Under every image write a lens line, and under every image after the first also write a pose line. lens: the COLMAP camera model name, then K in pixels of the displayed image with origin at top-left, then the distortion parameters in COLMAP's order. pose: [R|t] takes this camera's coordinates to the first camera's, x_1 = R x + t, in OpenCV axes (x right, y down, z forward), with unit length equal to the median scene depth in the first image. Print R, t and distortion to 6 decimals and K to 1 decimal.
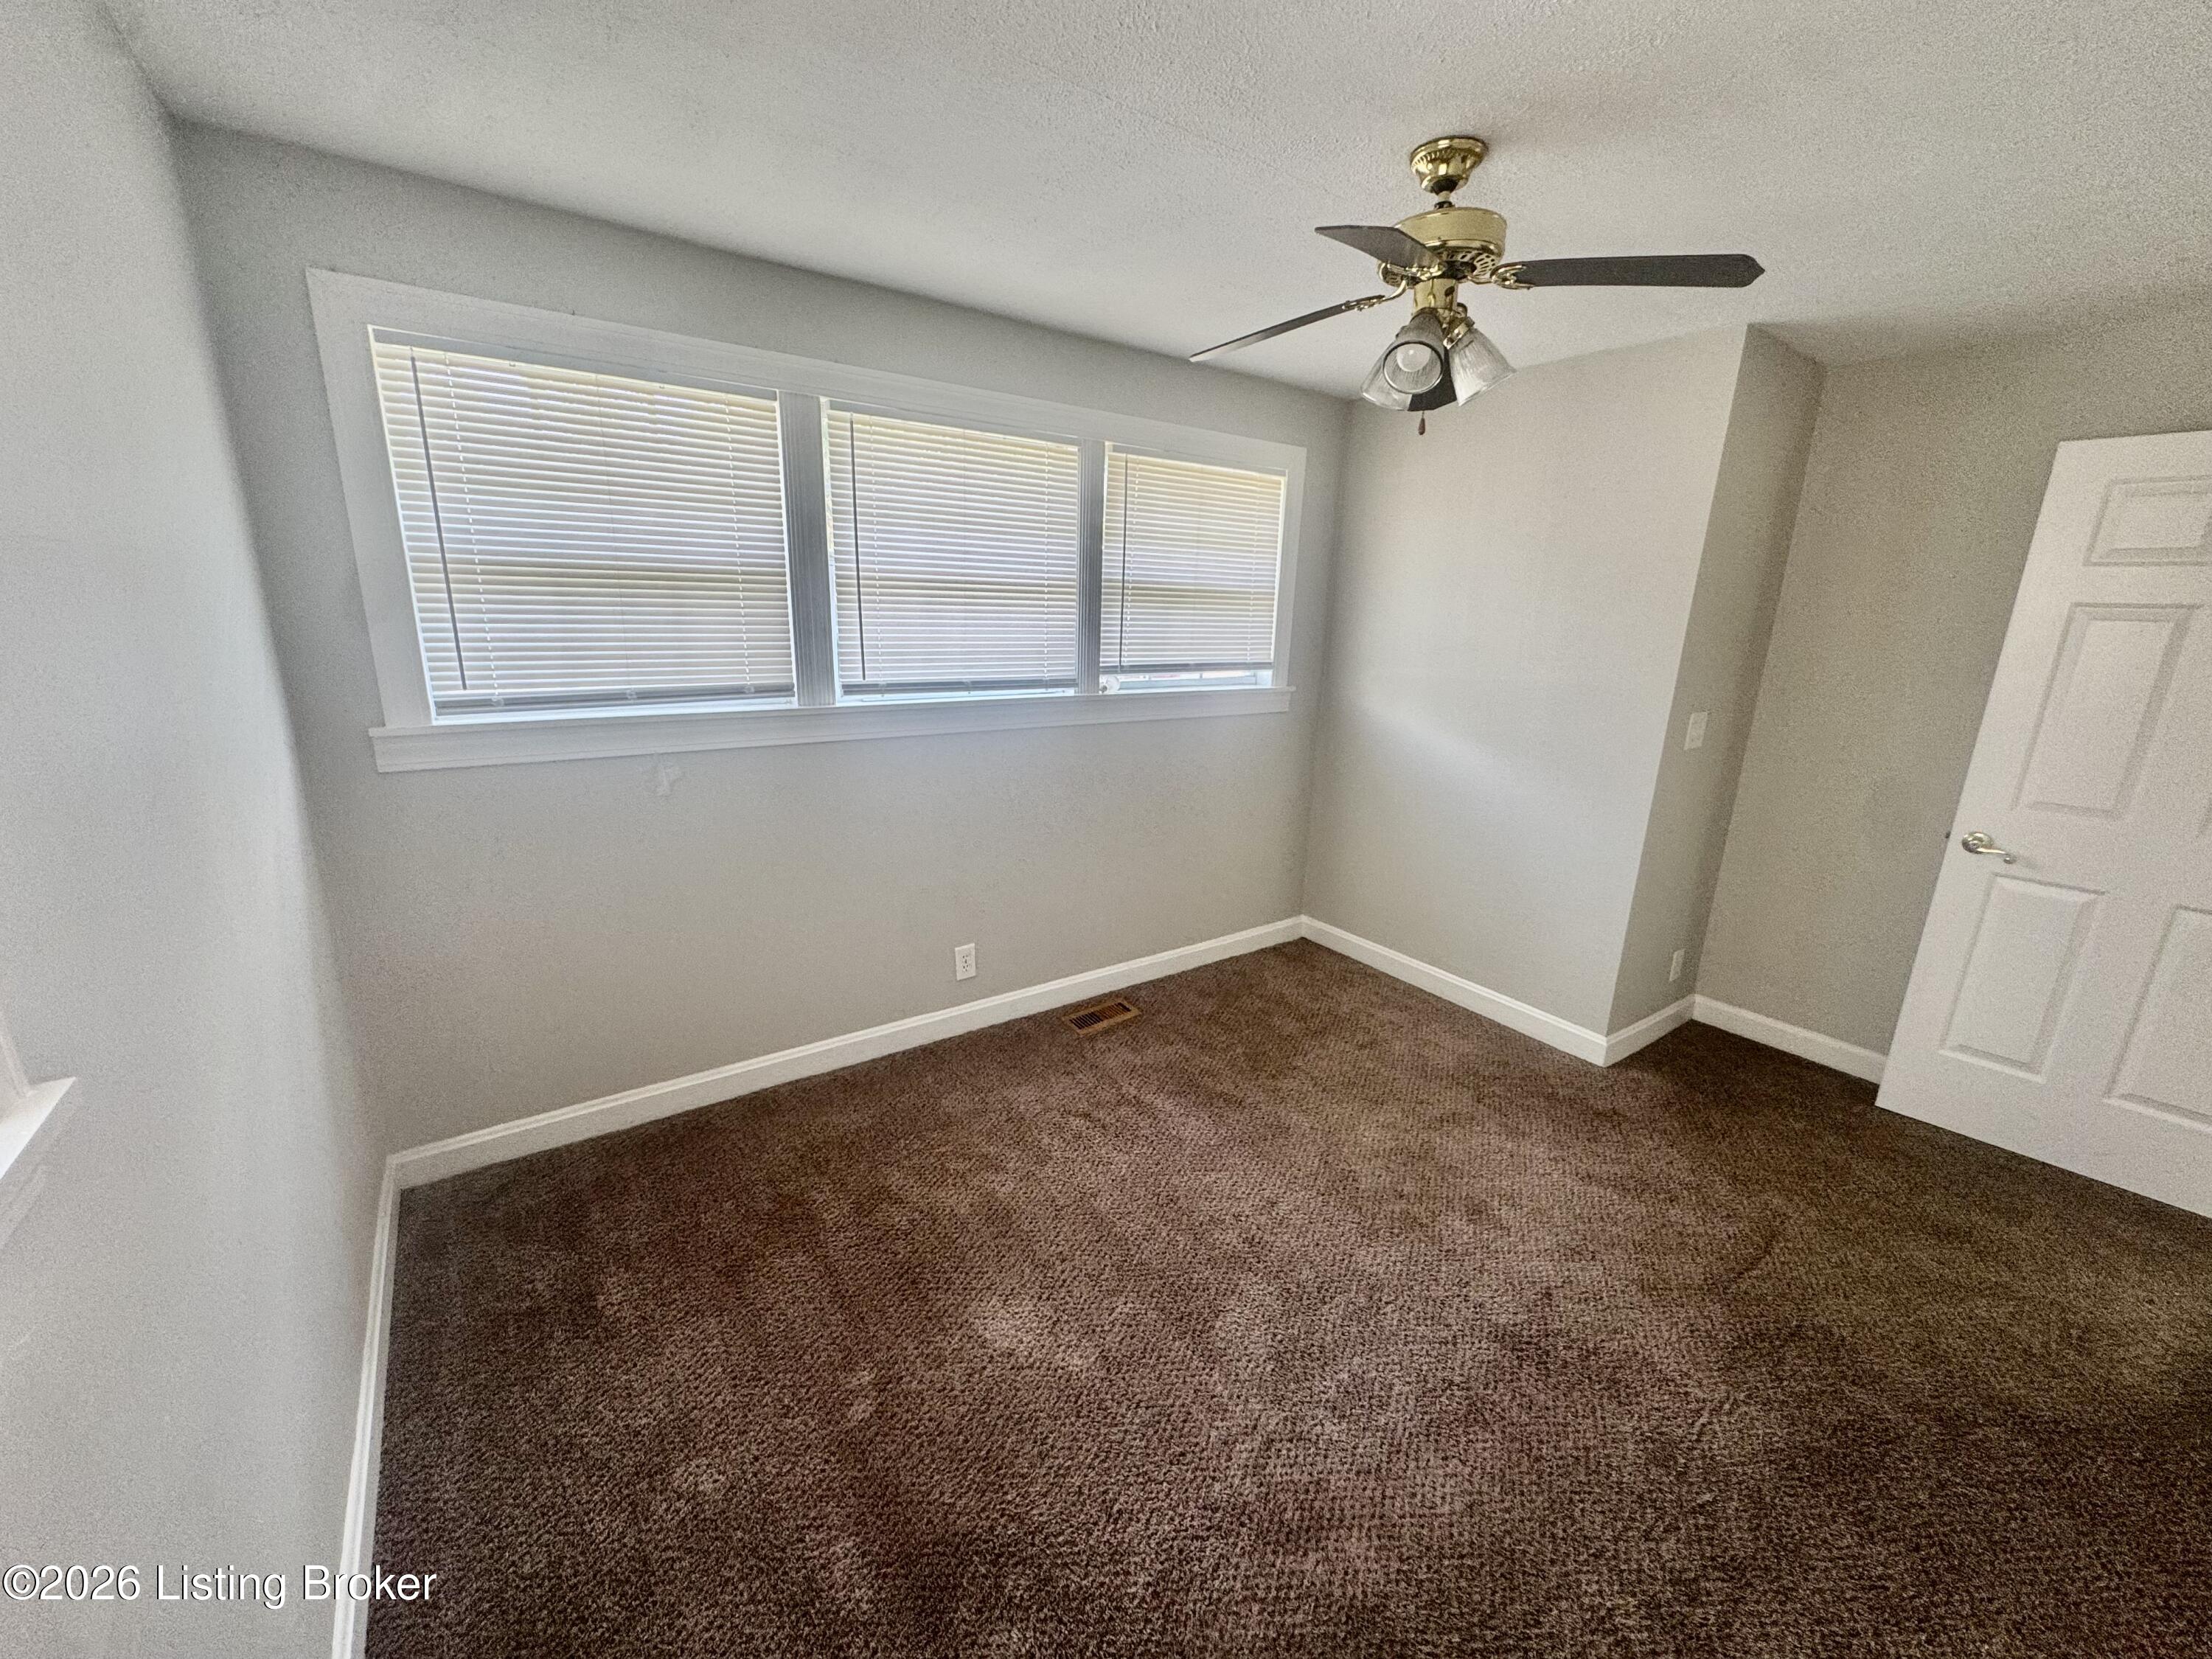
lens RADIAL K [[890.8, 0, 1102.1], [0, 890.8, 829.9], [0, 0, 1]] dist [-0.002482, -0.000054]
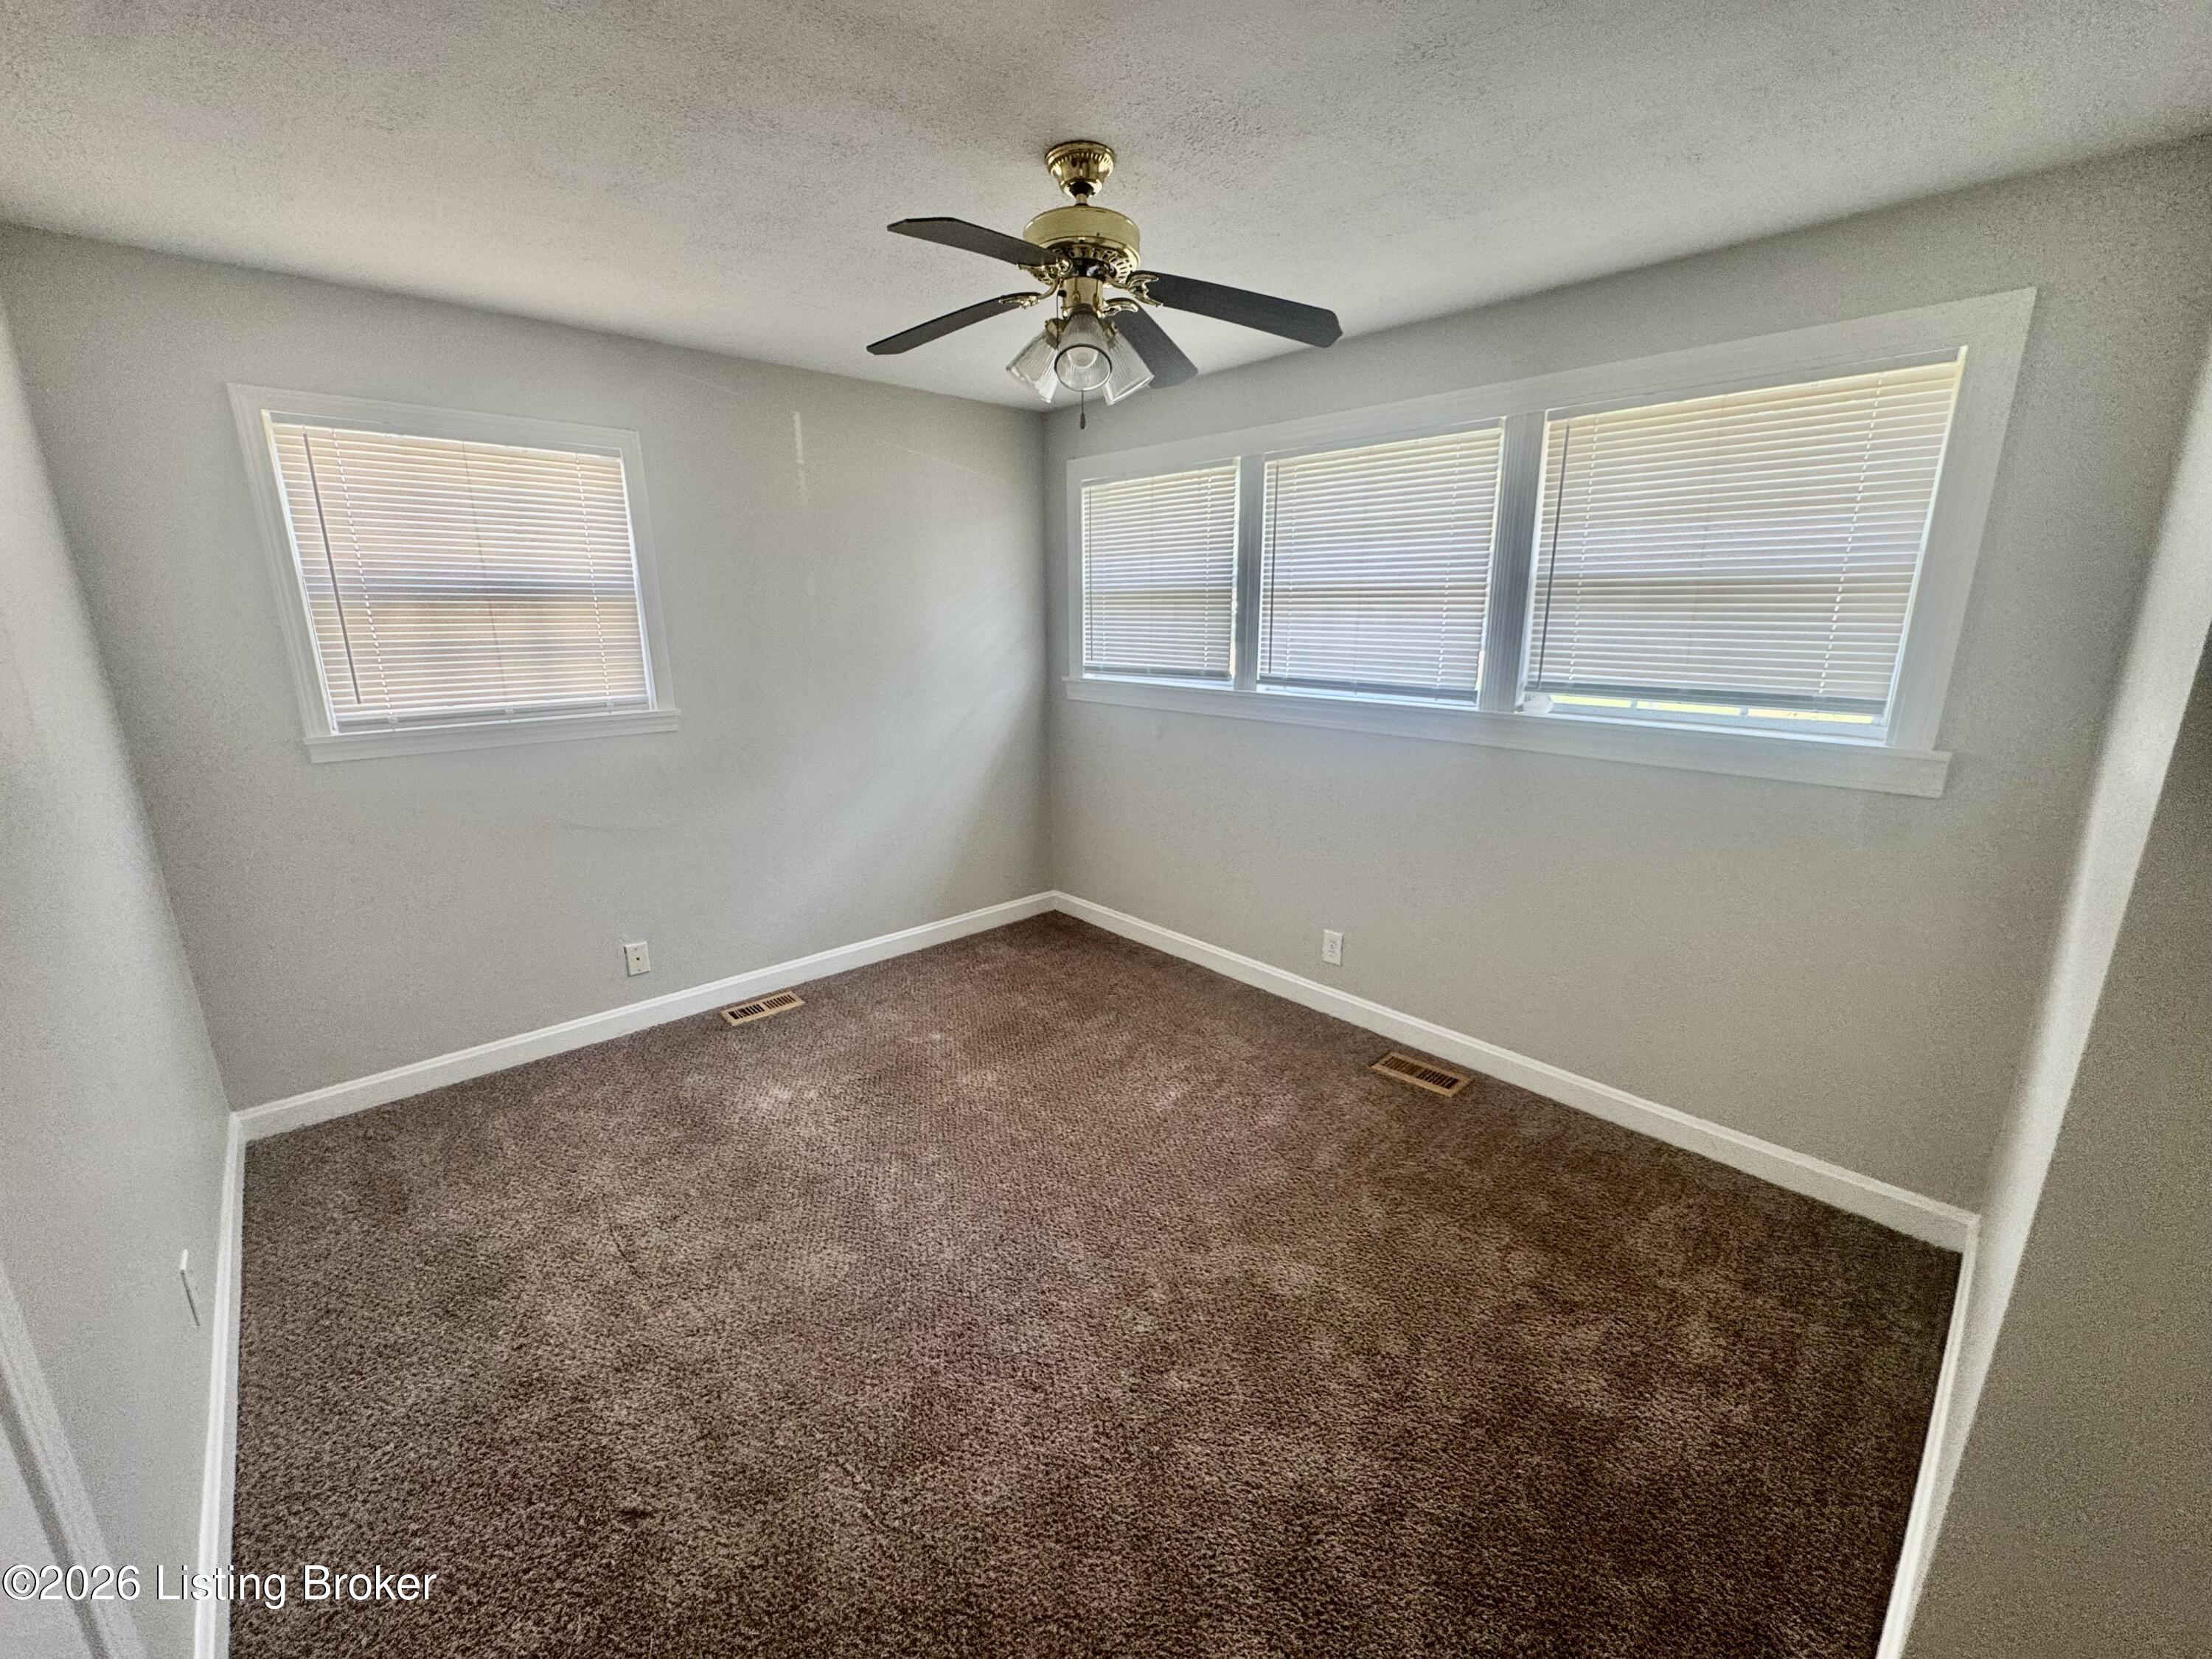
lens RADIAL K [[890.8, 0, 1102.1], [0, 890.8, 829.9], [0, 0, 1]] dist [-0.002482, -0.000054]
pose [[0.119024, 0.211589, -0.970084, 0.886254], [-0.244376, 0.953217, 0.177926, -0.116232], [0.962348, 0.215888, 0.165163, 0.580736]]
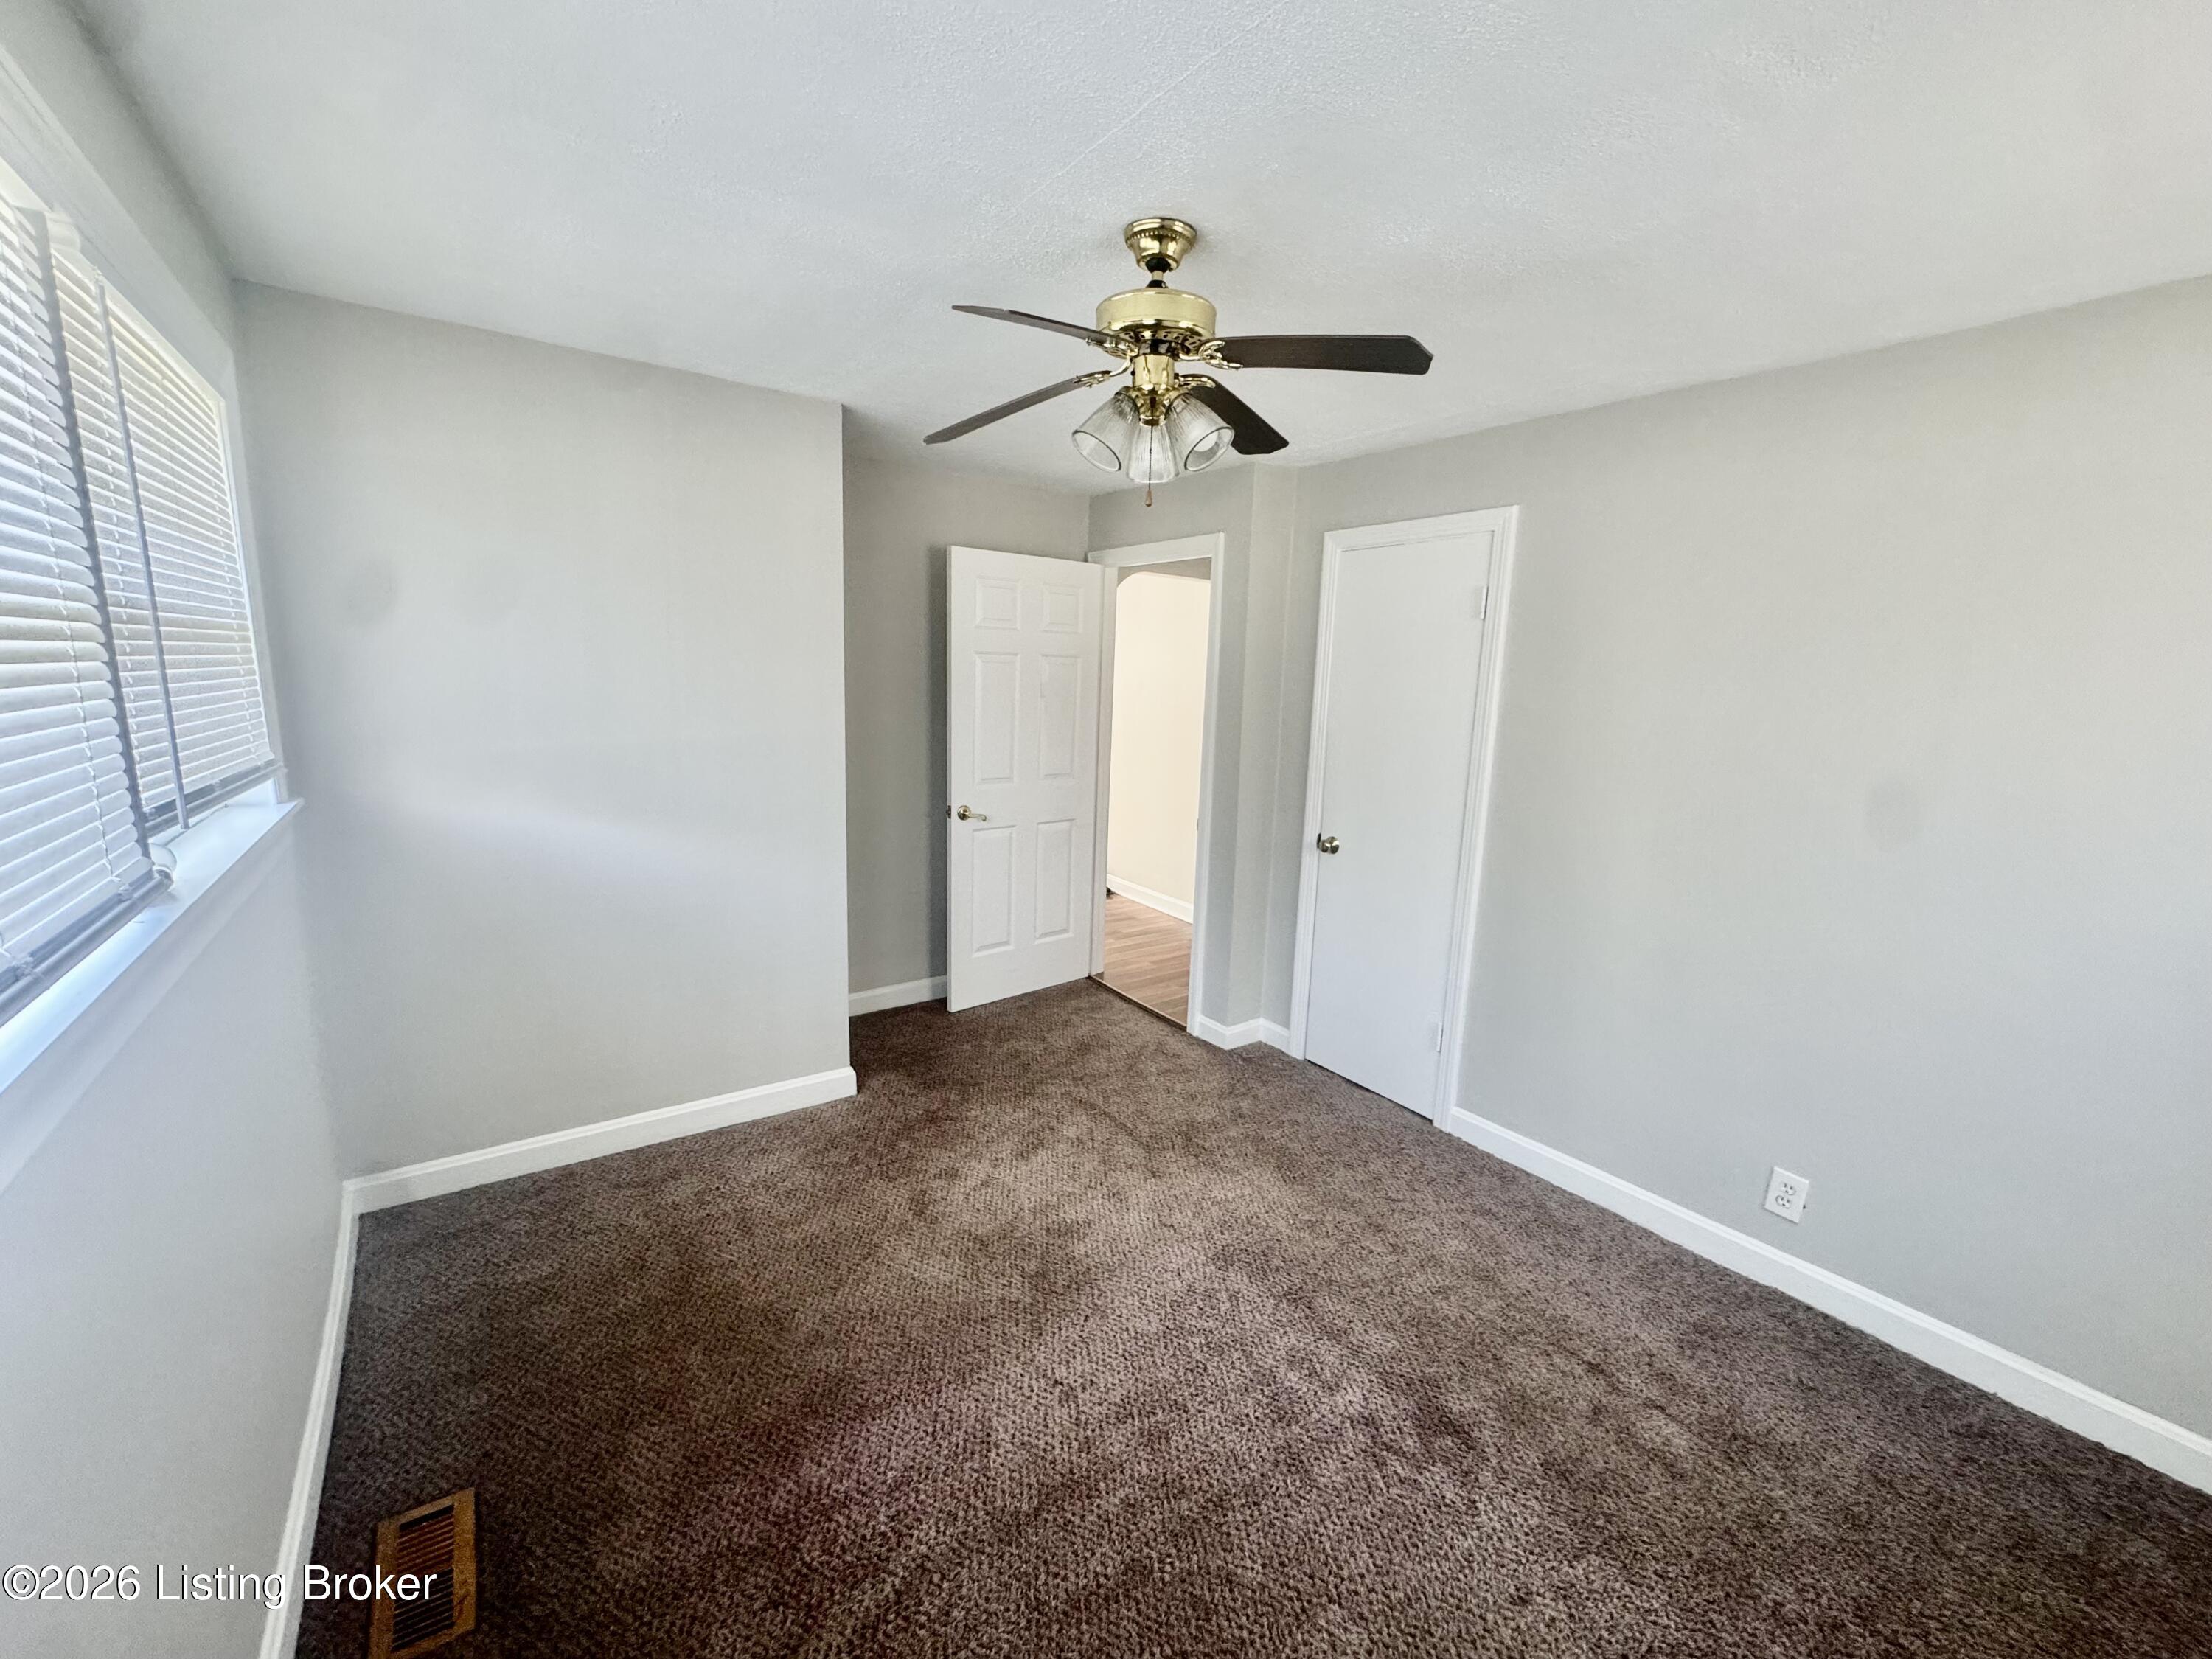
lens RADIAL K [[878.2, 0, 1093.7], [0, 878.2, 834.3], [0, 0, 1]] dist [-0.000566, 0.000013]
pose [[0.011543, -0.216749, 0.976159, -0.408266], [0.224006, 0.951973, 0.208730, -0.191553], [-0.974519, 0.216256, 0.059541, 0.656833]]
